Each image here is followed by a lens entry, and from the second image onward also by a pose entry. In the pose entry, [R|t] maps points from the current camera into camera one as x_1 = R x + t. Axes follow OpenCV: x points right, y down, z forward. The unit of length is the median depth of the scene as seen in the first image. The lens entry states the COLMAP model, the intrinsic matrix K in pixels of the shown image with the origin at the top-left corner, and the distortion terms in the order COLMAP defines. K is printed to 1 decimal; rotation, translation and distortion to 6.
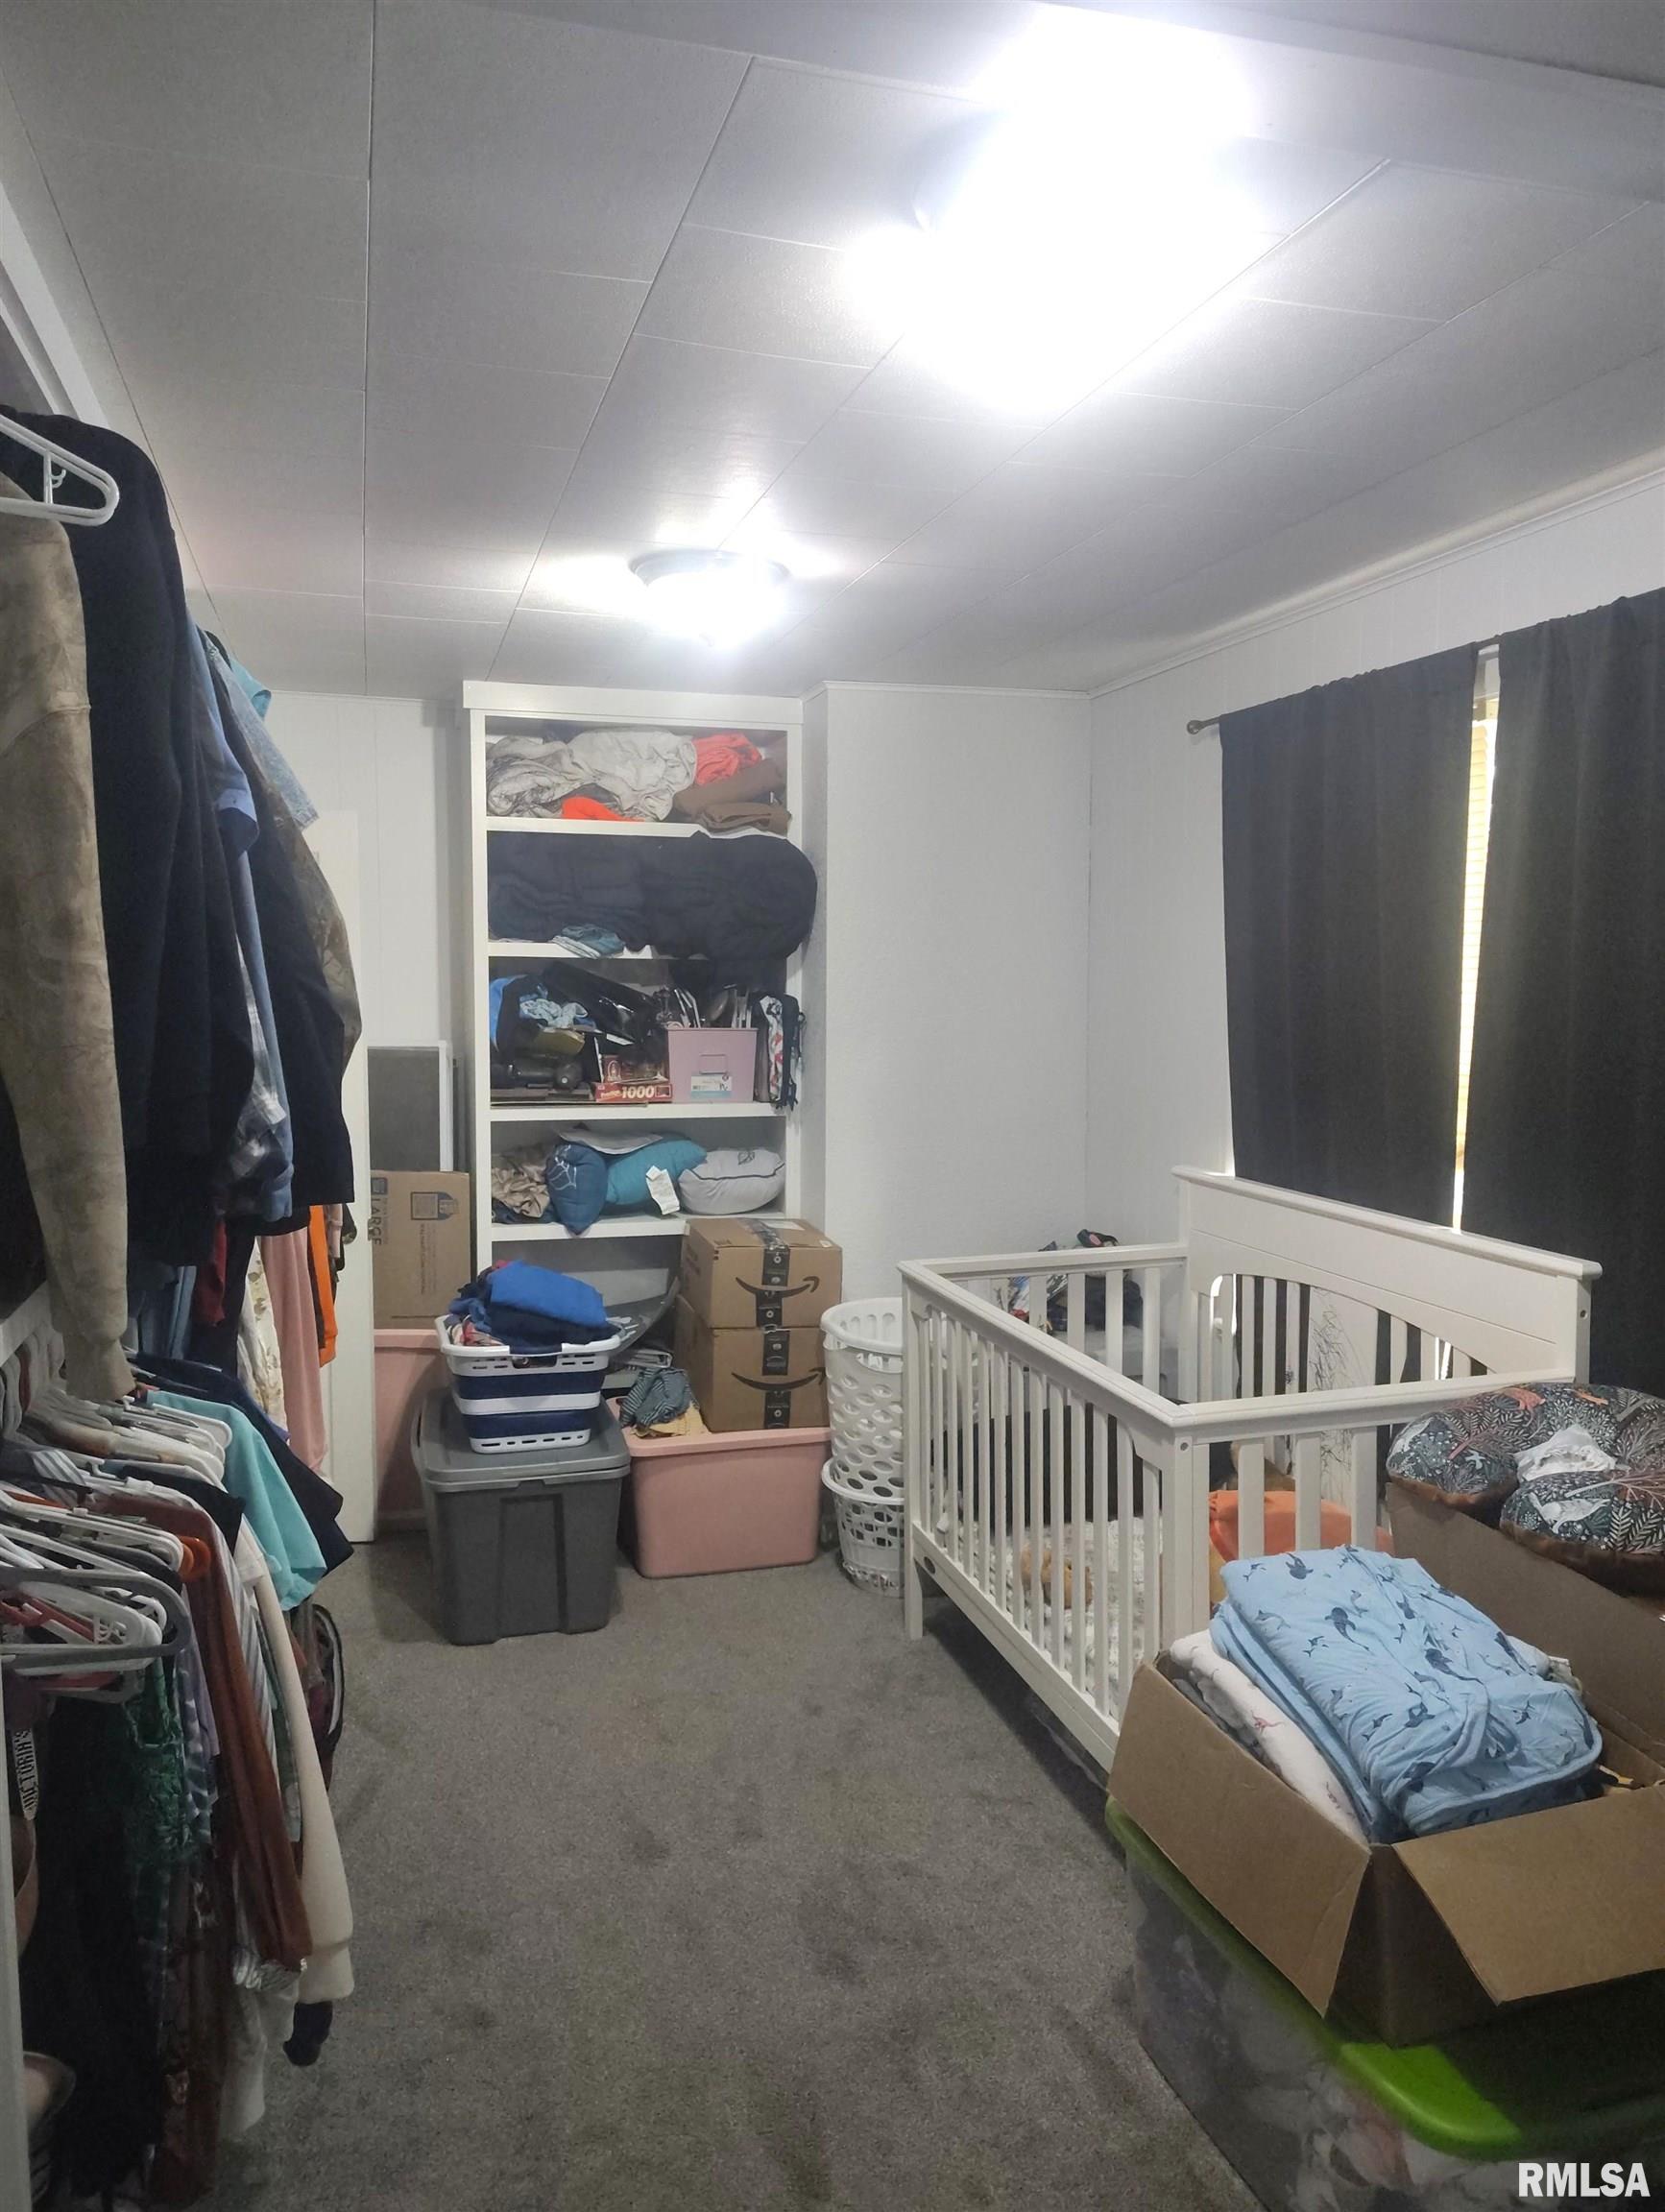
lens RADIAL K [[1611.0, 0, 839.0], [0, 1611.0, 1106.0], [0, 0, 1]] dist [0.053601, -0.078631]
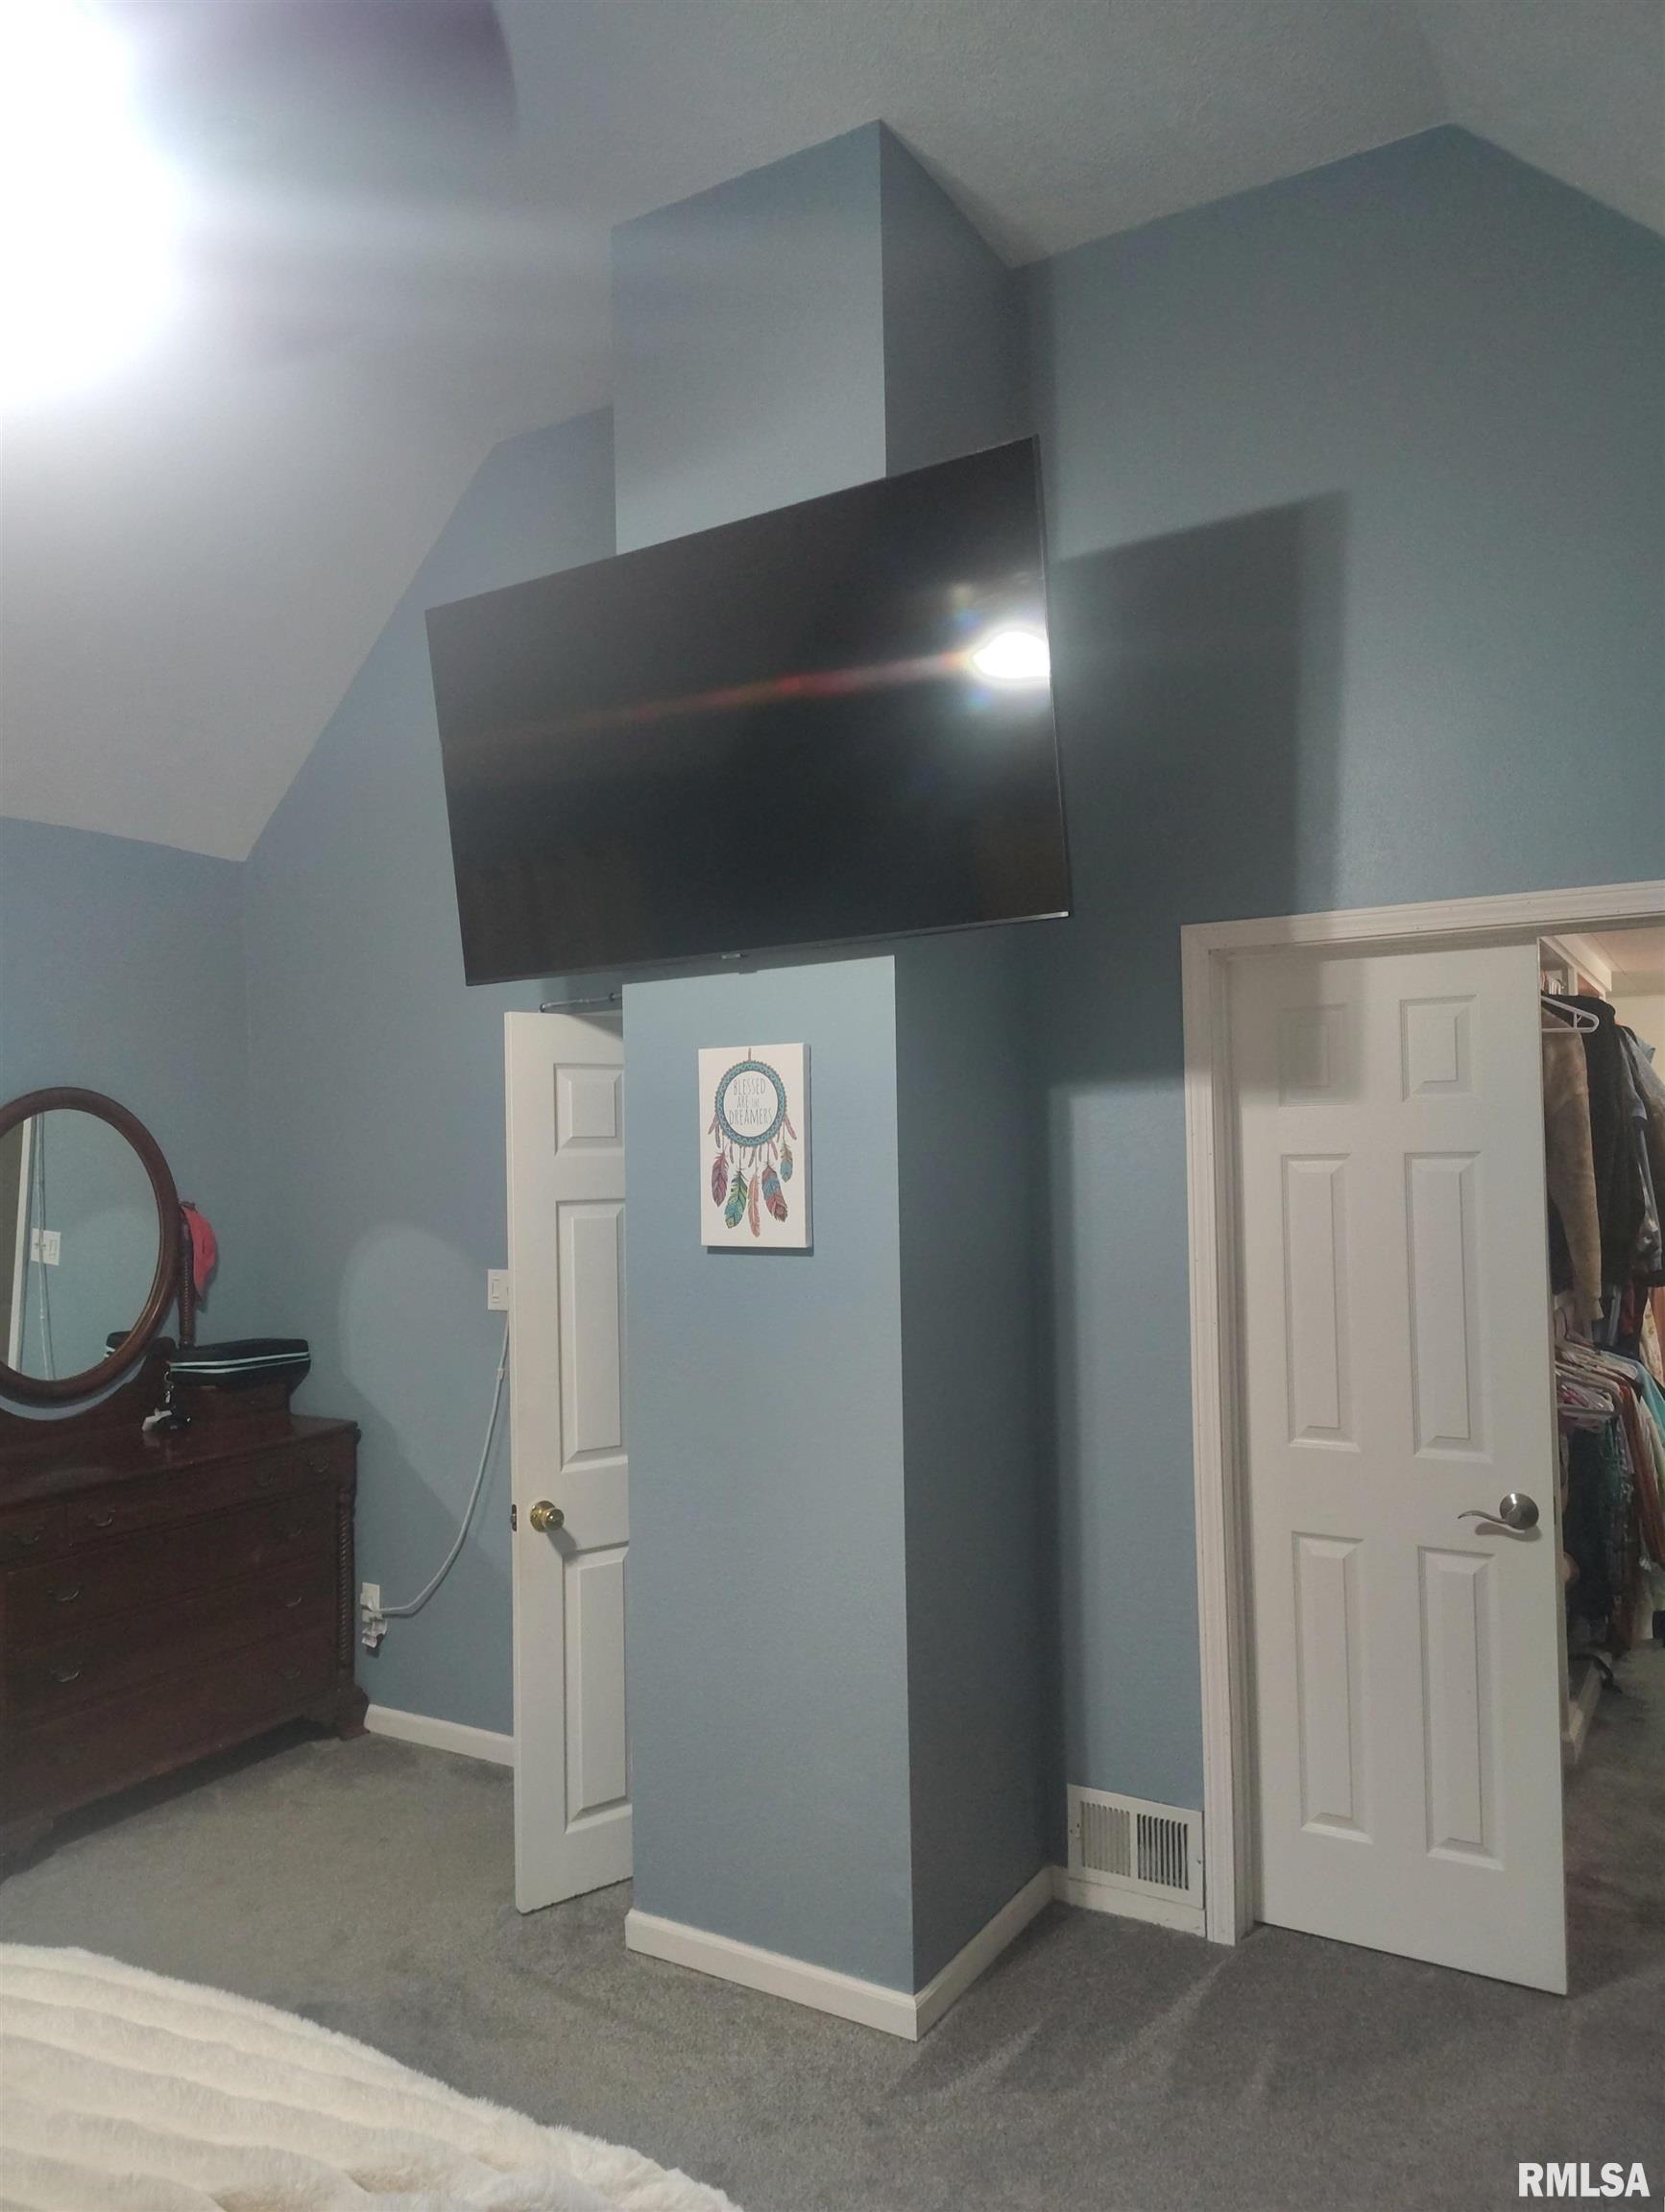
lens RADIAL K [[1611.0, 0, 839.0], [0, 1611.0, 1106.0], [0, 0, 1]] dist [0.053601, -0.078631]
pose [[0.688635, -0.037262, -0.724150, 0.674541], [-0.041281, 0.995044, -0.090459, 0.102009], [0.723932, 0.092187, 0.683684, -1.823716]]
